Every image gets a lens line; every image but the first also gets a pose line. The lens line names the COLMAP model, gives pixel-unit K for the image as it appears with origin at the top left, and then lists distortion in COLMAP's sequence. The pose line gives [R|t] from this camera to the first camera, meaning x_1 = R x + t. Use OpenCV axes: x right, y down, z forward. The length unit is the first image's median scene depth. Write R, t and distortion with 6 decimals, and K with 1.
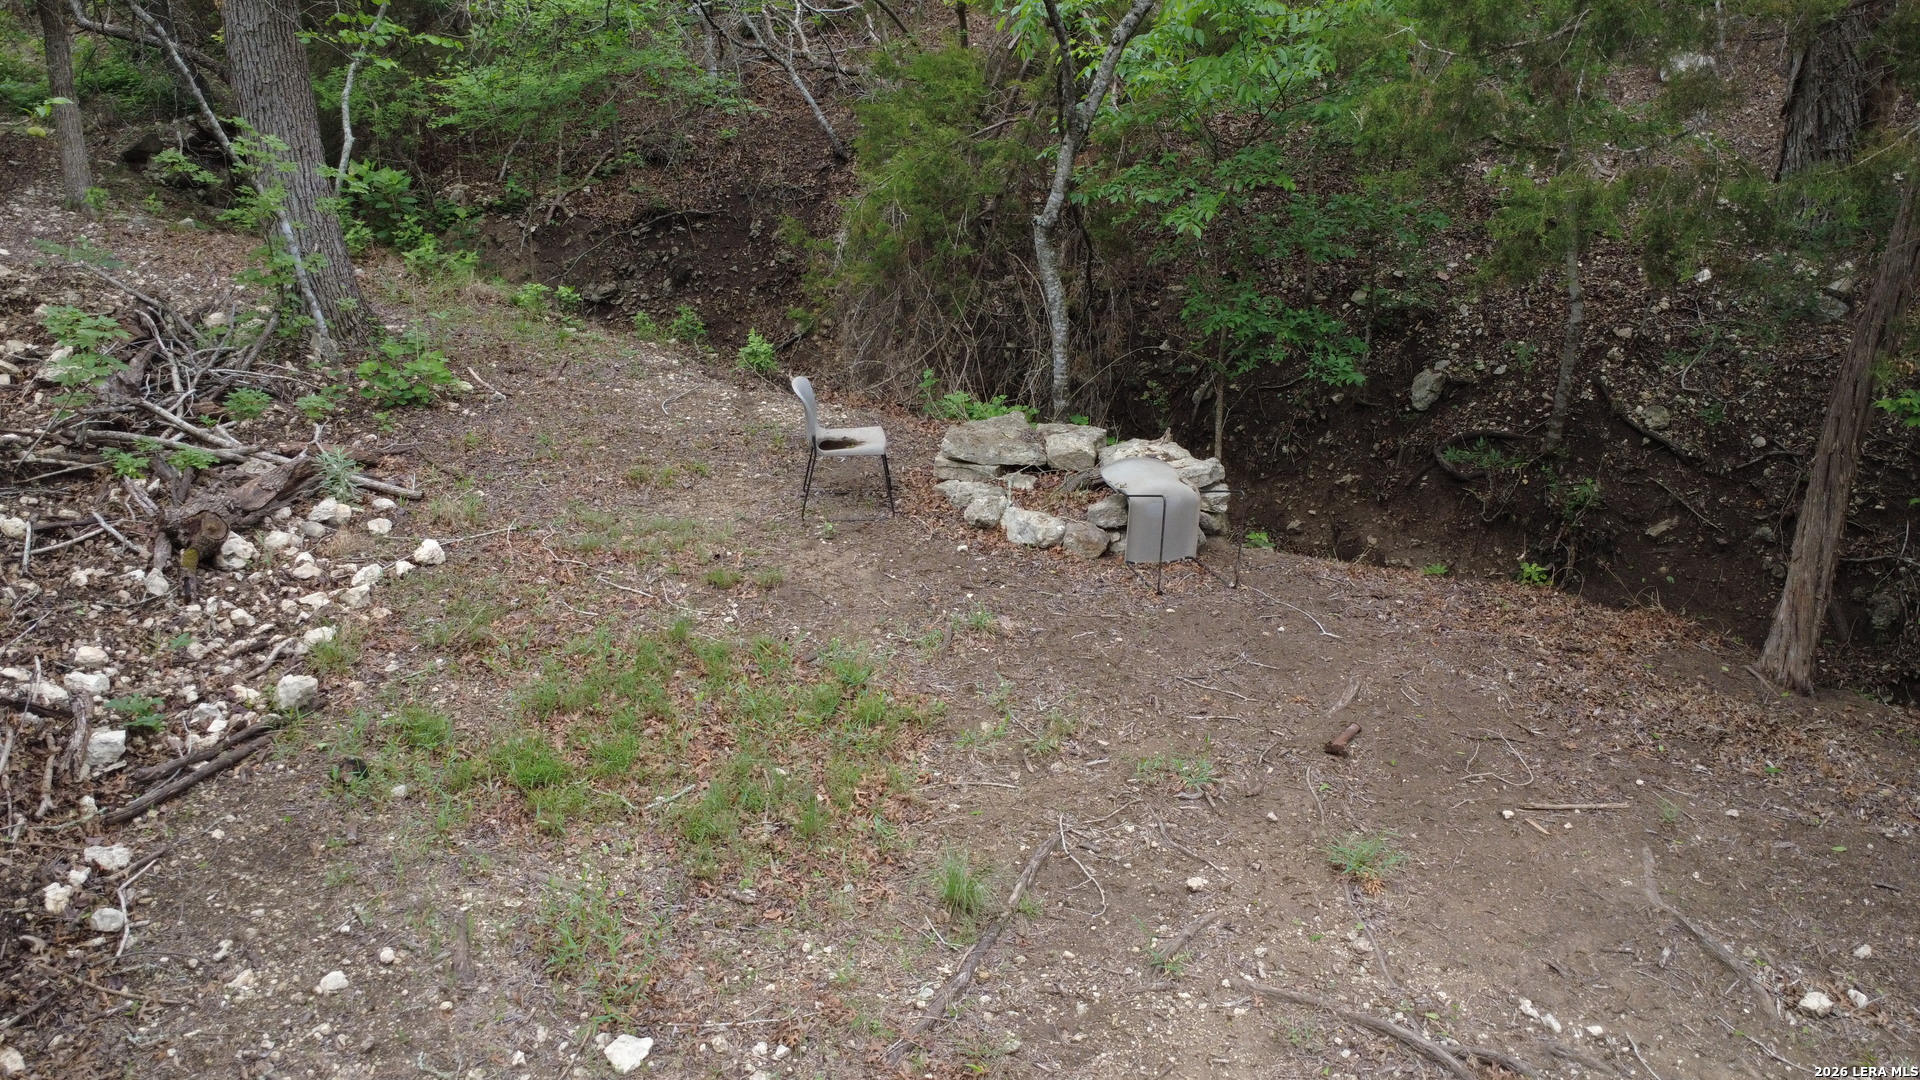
lens RADIAL K [[1372.5, 0, 961.1], [0, 1372.5, 534.3], [0, 0, 1]] dist [-0.003569, -0.000609]
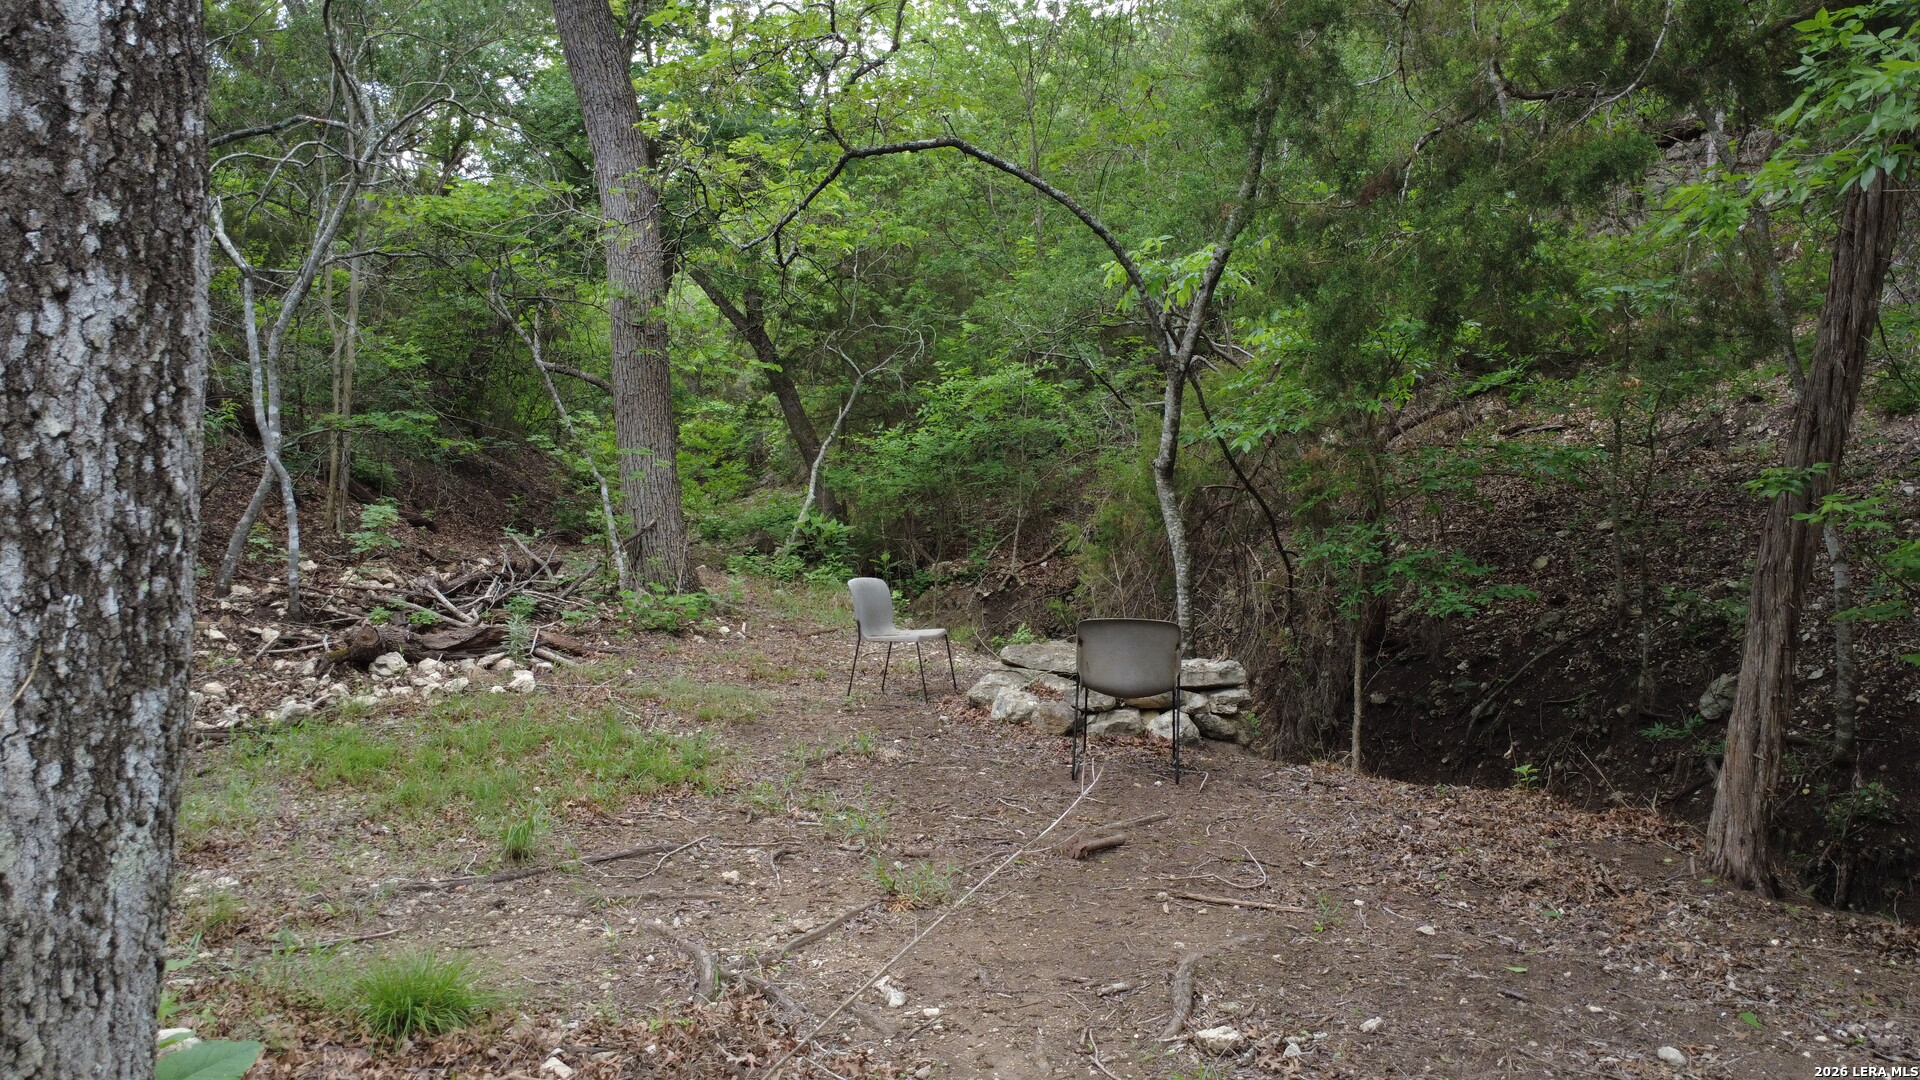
lens RADIAL K [[1372.5, 0, 956.2], [0, 1372.5, 543.1], [0, 0, 1]] dist [-0.003569, -0.000609]
pose [[0.890973, -0.001753, -0.454052, 0.441034], [-0.146425, 0.945459, -0.290976, 0.169576], [0.429798, 0.325736, 0.842122, 0.099182]]
